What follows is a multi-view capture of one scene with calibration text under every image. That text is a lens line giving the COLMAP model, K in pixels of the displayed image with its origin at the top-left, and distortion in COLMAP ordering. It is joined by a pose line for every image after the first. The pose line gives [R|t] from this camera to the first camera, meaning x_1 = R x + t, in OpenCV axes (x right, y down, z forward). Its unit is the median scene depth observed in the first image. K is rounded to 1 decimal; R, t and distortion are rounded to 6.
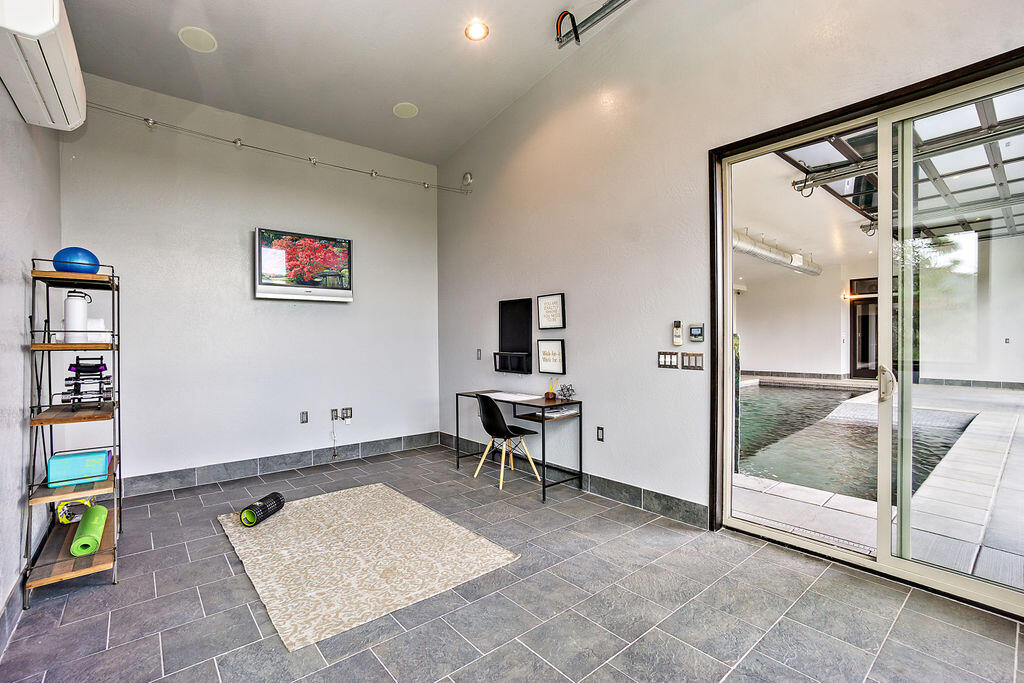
lens RADIAL K [[448.7, 0, 504.7], [0, 448.7, 346.3], [0, 0, 1]] dist [-0.010896, 0.001266]
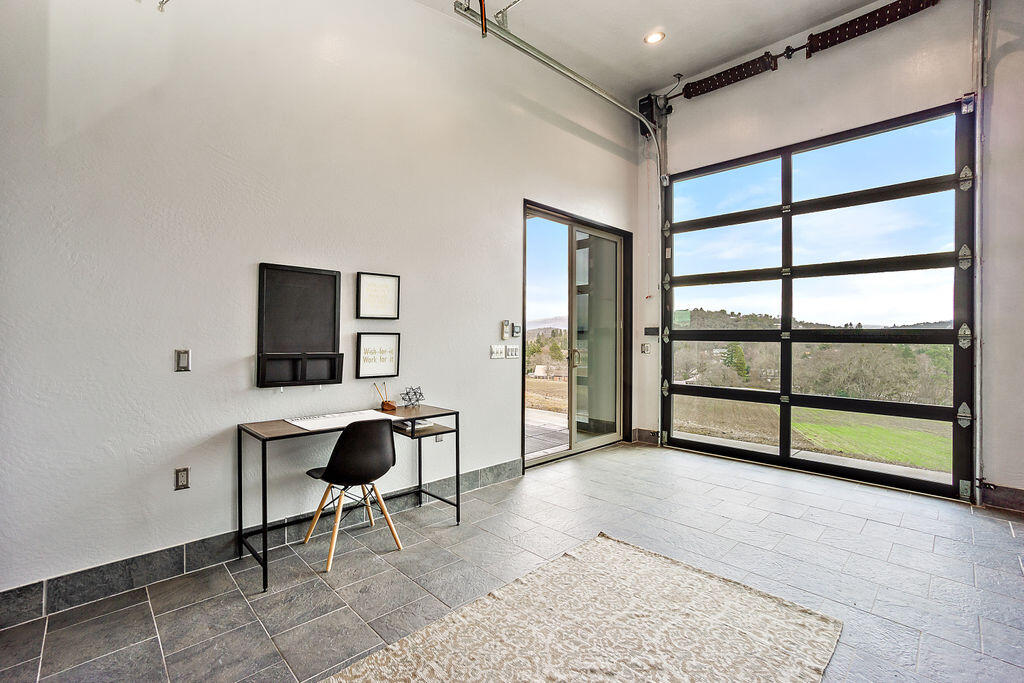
lens RADIAL K [[448.7, 0, 504.8], [0, 448.7, 335.6], [0, 0, 1]] dist [-0.010896, 0.001266]
pose [[-0.051479, 0.009681, 0.998627, -0.684996], [0.010782, 0.999900, -0.009138, -0.001241], [-0.998616, 0.010297, -0.051578, 0.844475]]
